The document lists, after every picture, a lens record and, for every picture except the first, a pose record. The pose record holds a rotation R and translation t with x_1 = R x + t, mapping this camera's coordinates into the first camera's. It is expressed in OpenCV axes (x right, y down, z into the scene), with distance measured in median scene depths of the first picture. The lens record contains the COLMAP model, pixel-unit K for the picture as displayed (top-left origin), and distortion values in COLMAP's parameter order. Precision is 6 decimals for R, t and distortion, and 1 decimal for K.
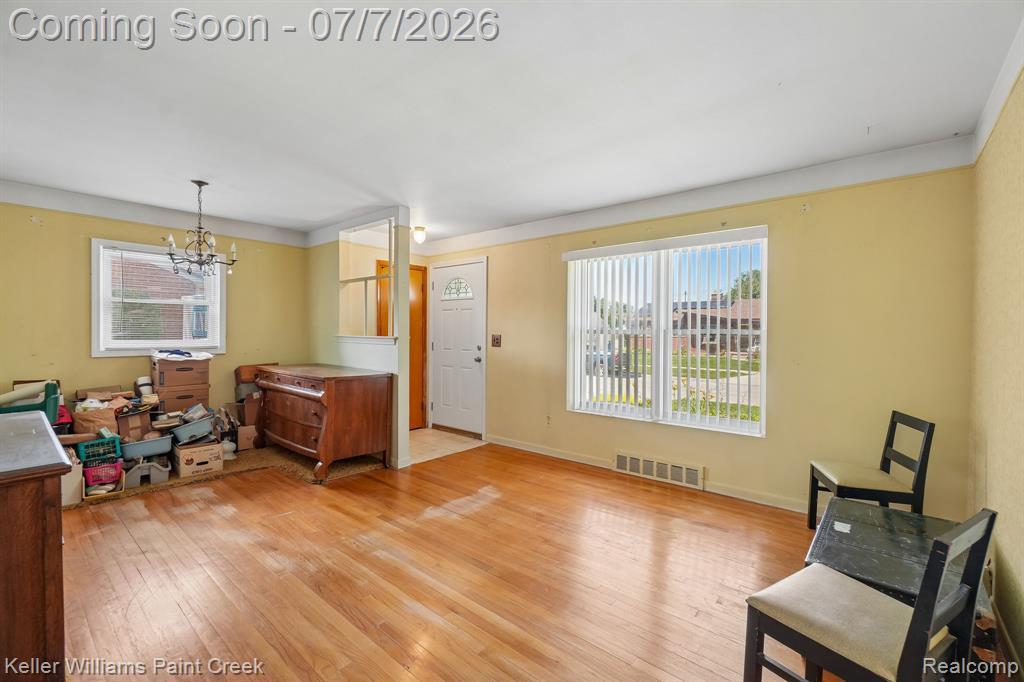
lens RADIAL K [[441.3, 0, 515.8], [0, 441.3, 339.8], [0, 0, 1]] dist [-0.004693, 0.001644]
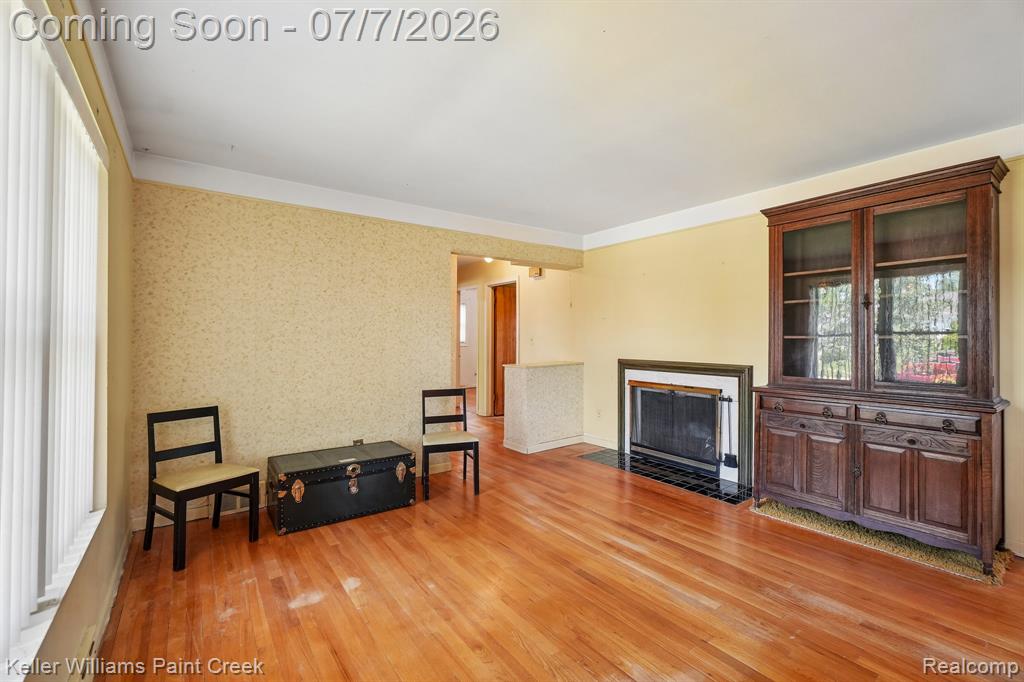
lens RADIAL K [[441.3, 0, 512.6], [0, 441.3, 333.8], [0, 0, 1]] dist [-0.004693, 0.001644]
pose [[-0.971770, -0.004200, 0.235894, -0.100365], [-0.002742, 0.999975, 0.006509, -0.014724], [-0.235916, 0.005678, -0.971757, 1.338308]]
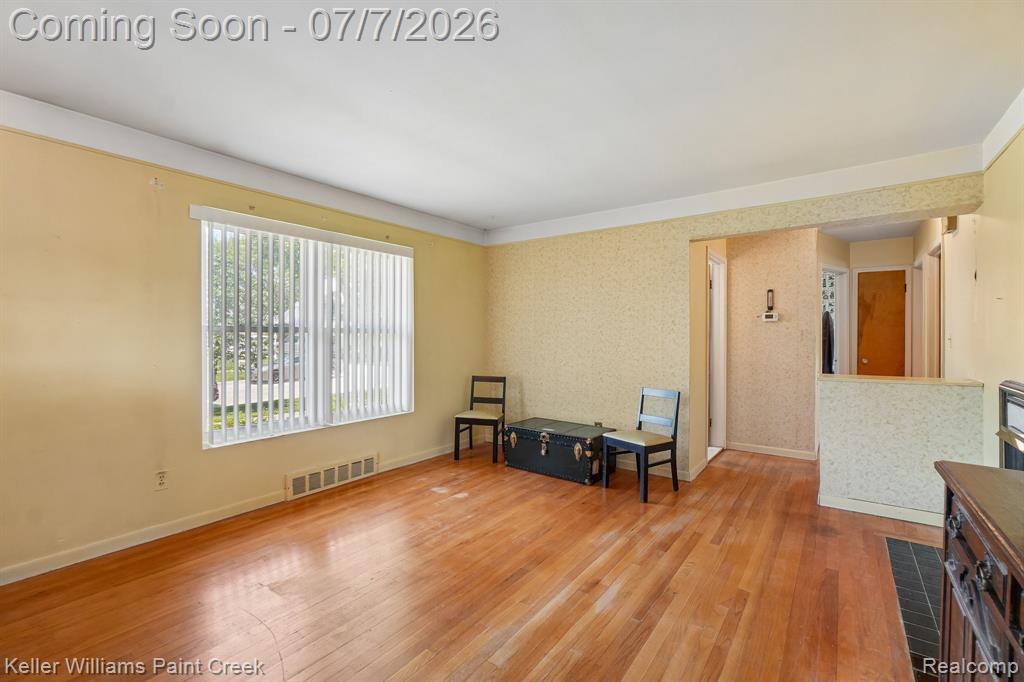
lens RADIAL K [[441.3, 0, 518.8], [0, 441.3, 337.9], [0, 0, 1]] dist [-0.004693, 0.001644]
pose [[-0.069099, -0.016178, 0.997479, -0.696217], [0.010990, 0.999795, 0.016977, -0.012937], [-0.997549, 0.012135, -0.068907, 0.719652]]
